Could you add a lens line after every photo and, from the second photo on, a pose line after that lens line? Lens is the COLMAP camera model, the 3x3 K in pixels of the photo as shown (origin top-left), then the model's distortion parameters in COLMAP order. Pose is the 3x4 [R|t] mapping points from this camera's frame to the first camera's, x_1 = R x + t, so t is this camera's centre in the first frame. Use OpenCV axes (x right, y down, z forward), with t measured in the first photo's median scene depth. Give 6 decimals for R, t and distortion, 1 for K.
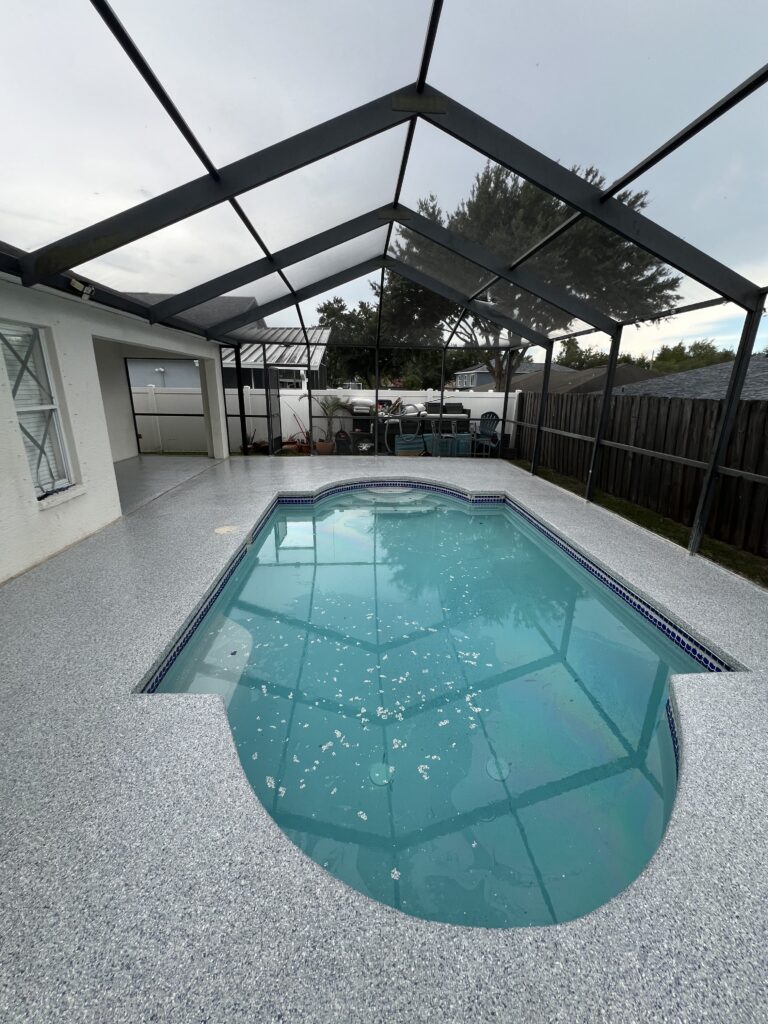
lens RADIAL K [[417.5, 0, 384.0], [0, 417.5, 512.0], [0, 0, 1]] dist [0.002296, 0.000311]
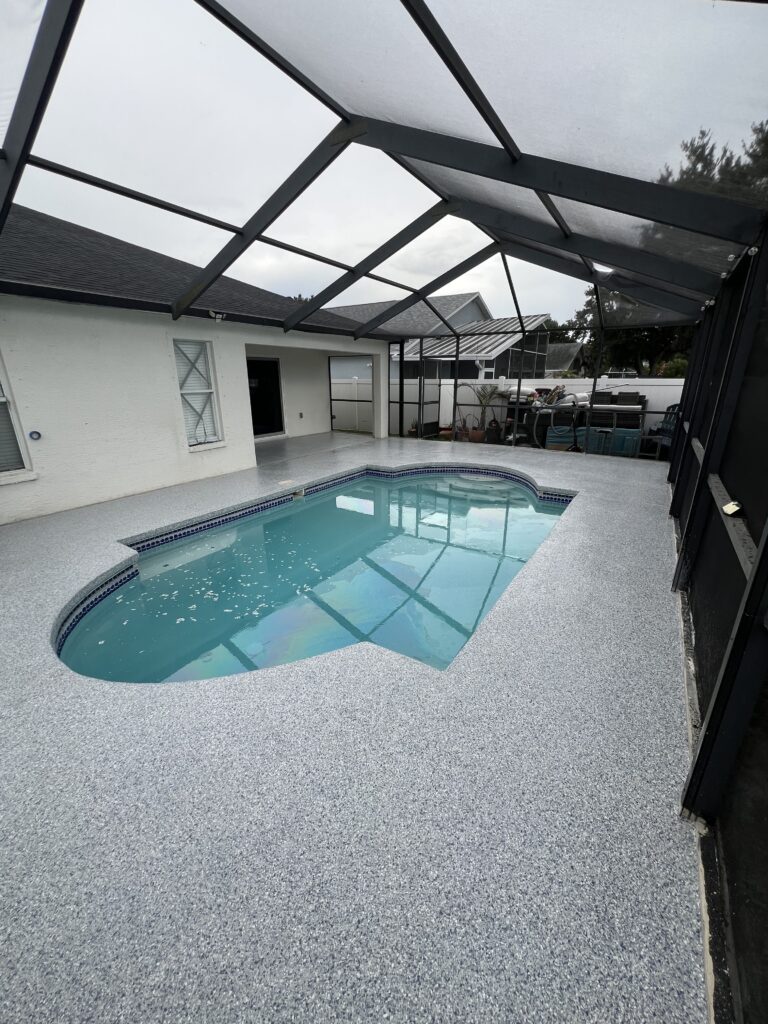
lens RADIAL K [[417.5, 0, 384.0], [0, 417.5, 512.0], [0, 0, 1]] dist [0.002296, 0.000311]
pose [[0.798980, 0.168537, -0.577258, 0.315295], [-0.158685, 0.984989, 0.067943, -0.002098], [0.580043, 0.037317, 0.813730, 0.038932]]
